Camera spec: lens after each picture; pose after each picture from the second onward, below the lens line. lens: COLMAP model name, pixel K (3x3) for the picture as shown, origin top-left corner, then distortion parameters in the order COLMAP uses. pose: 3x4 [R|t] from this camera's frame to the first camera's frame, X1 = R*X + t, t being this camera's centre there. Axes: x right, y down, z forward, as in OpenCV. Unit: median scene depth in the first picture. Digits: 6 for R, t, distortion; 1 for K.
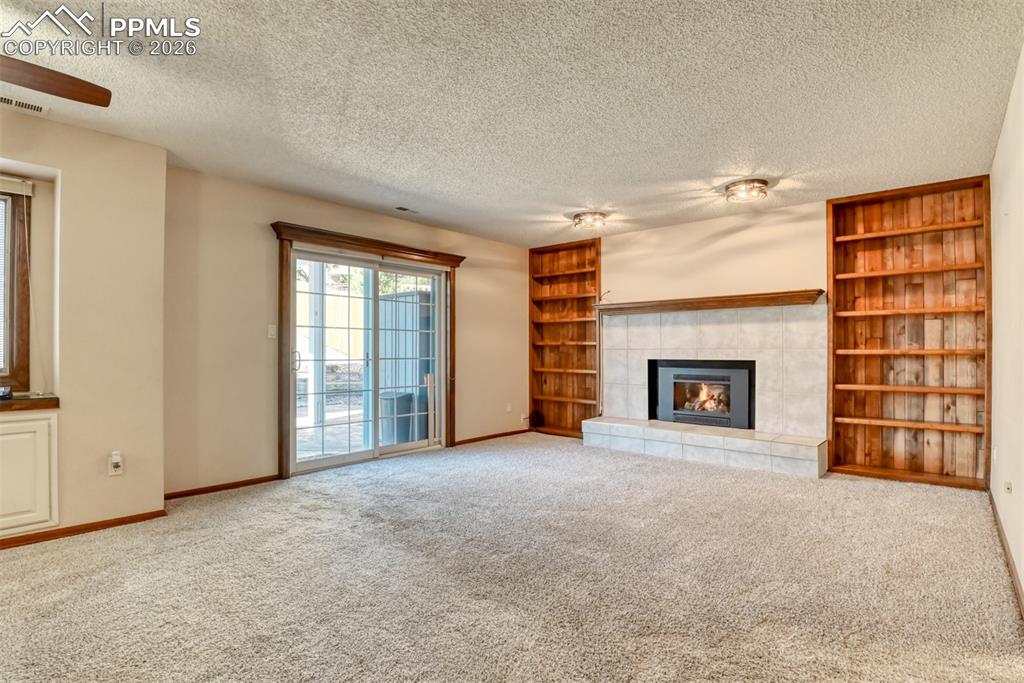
lens RADIAL K [[501.9, 0, 518.2], [0, 501.9, 345.3], [0, 0, 1]] dist [-0.023384, -0.004461]
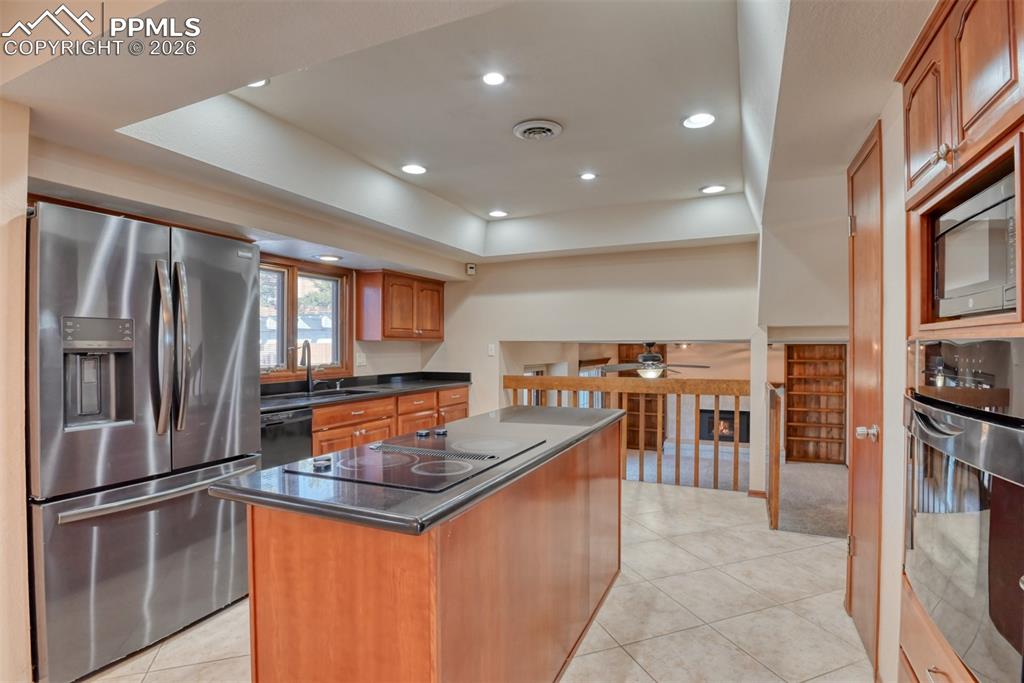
lens RADIAL K [[501.9, 0, 513.0], [0, 501.9, 347.9], [0, 0, 1]] dist [-0.023384, -0.004461]
pose [[0.957409, -0.004827, 0.288694, -1.256960], [0.000121, 0.999867, 0.016316, -0.309864], [-0.288734, -0.015586, 0.957282, -0.852156]]
